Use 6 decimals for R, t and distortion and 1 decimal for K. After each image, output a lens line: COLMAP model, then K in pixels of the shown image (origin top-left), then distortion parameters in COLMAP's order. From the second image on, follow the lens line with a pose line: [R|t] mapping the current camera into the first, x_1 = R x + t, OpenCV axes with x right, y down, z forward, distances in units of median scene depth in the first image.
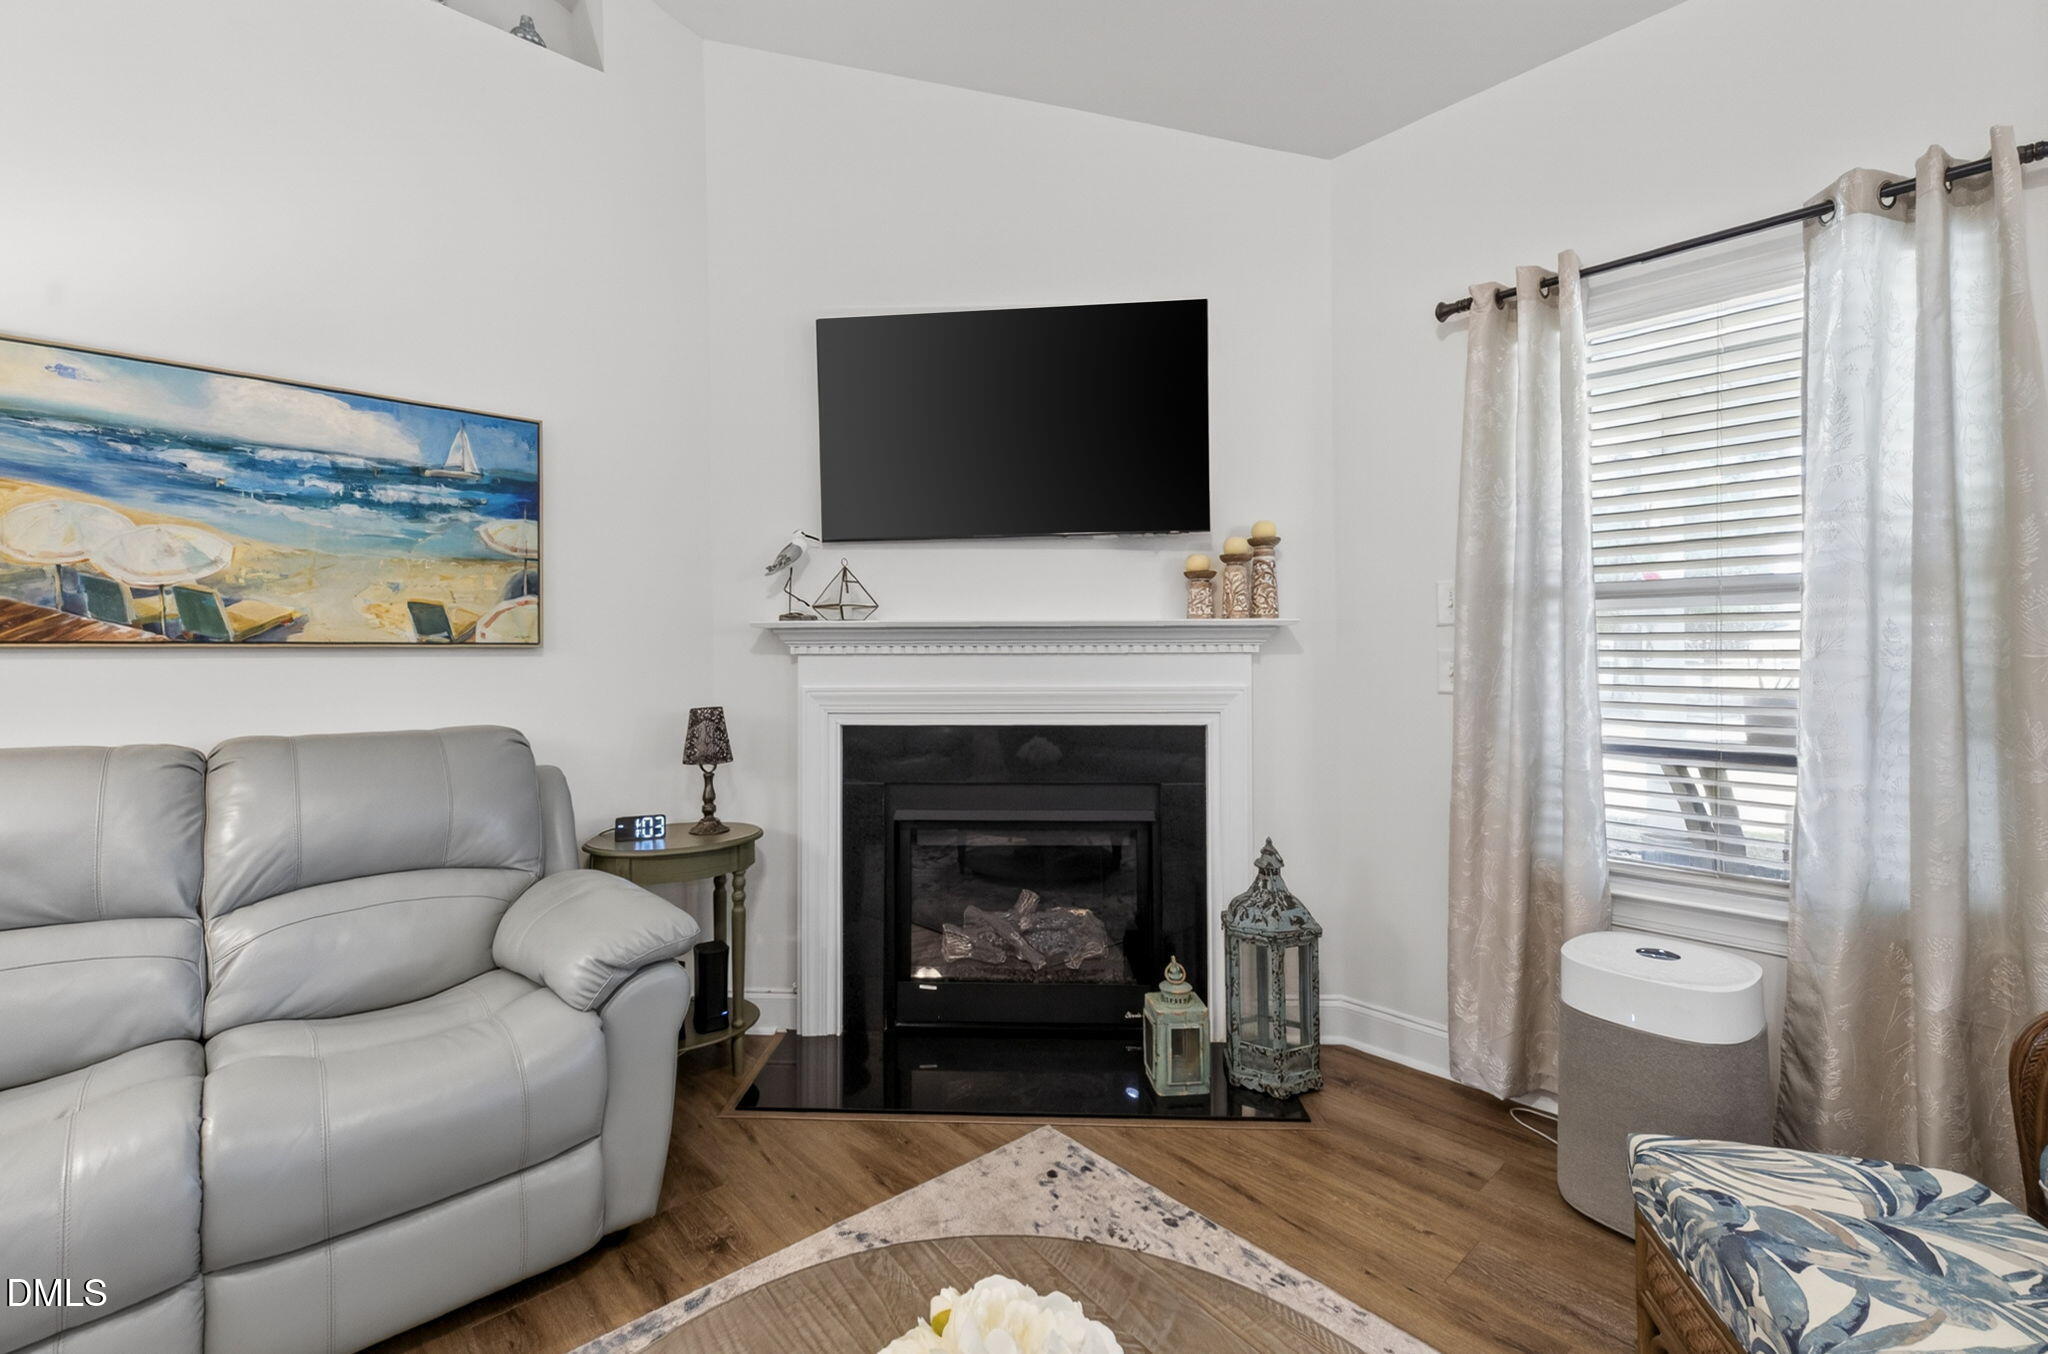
lens RADIAL K [[890.3, 0, 985.2], [0, 890.3, 653.8], [0, 0, 1]] dist [0.014010, 0.000176]
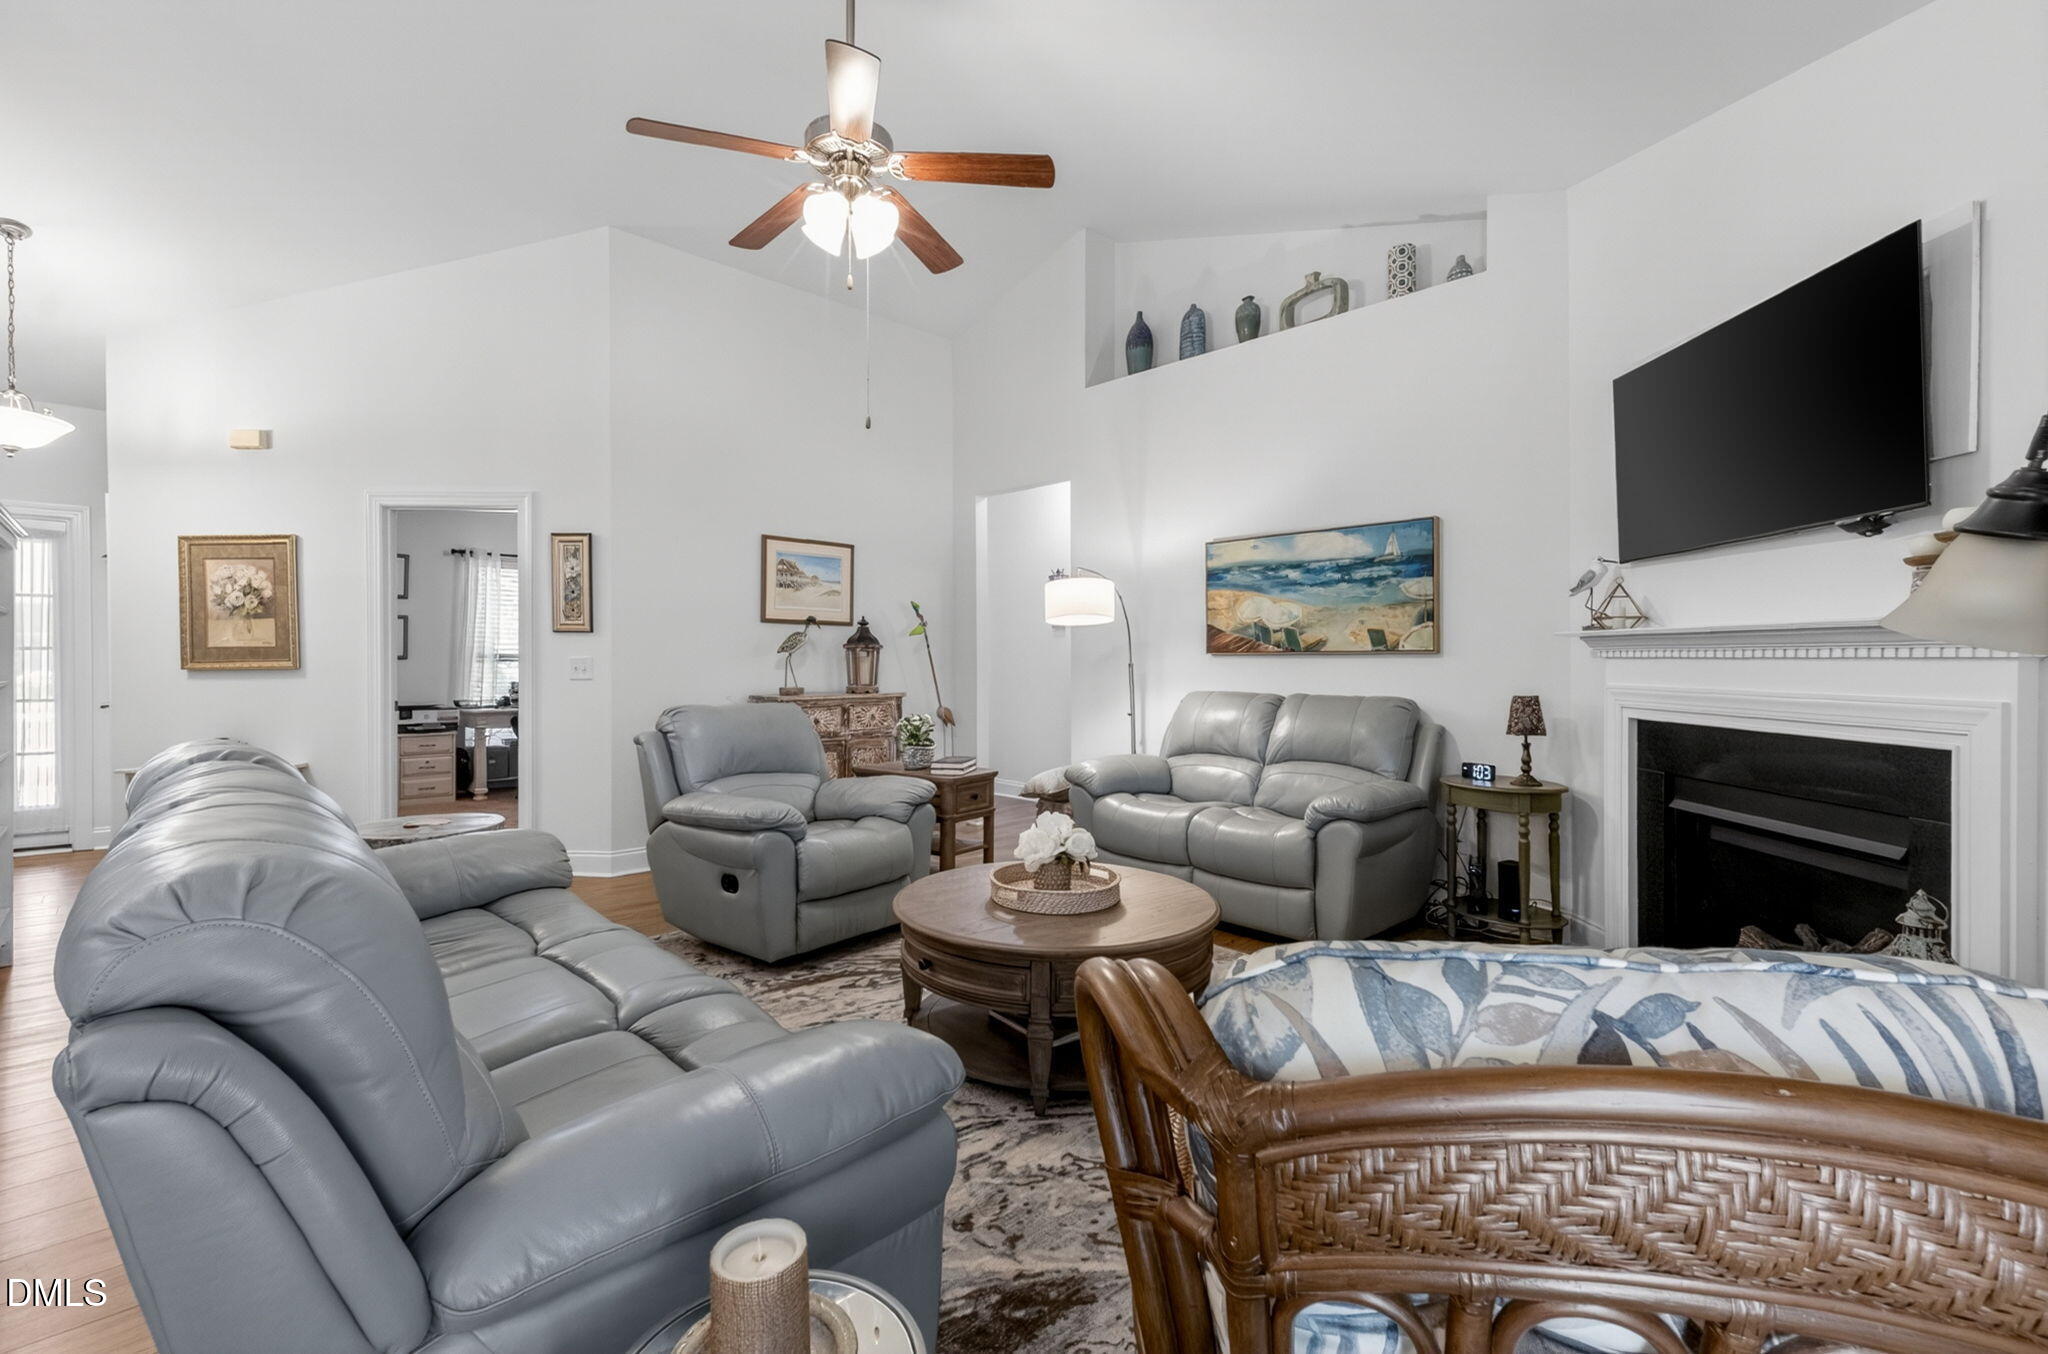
lens RADIAL K [[885.9, 0, 1004.3], [0, 885.9, 685.6], [0, 0, 1]] dist [0.001138, 0.000302]
pose [[0.020721, 0.035749, -0.999146, 1.216904], [0.001779, 0.999358, 0.035794, -0.007273], [0.999784, -0.002519, 0.020644, 0.181742]]
